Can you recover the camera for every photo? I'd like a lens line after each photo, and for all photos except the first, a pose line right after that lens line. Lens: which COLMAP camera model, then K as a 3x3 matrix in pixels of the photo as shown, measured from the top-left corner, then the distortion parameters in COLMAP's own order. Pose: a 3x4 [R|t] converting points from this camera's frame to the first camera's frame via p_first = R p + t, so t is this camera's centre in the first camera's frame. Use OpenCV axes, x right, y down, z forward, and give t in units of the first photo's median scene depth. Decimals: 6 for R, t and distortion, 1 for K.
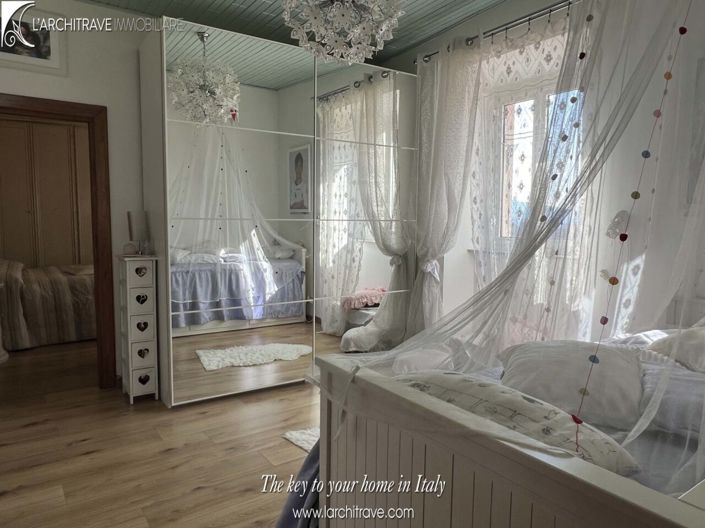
lens RADIAL K [[476.5, 0, 352.4], [0, 476.5, 265.5], [0, 0, 1]] dist [0.006872, -0.004707]
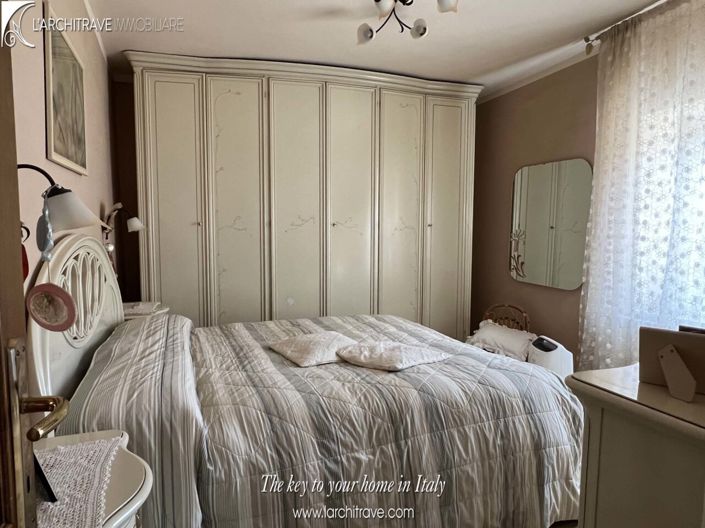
lens RADIAL K [[476.5, 0, 351.5], [0, 476.5, 263.1], [0, 0, 1]] dist [0.006872, -0.004707]
pose [[0.968295, 0.012289, -0.249508, -0.471417], [-0.019390, 0.999473, -0.026021, -0.067734], [0.249056, 0.030034, 0.968023, 0.649450]]
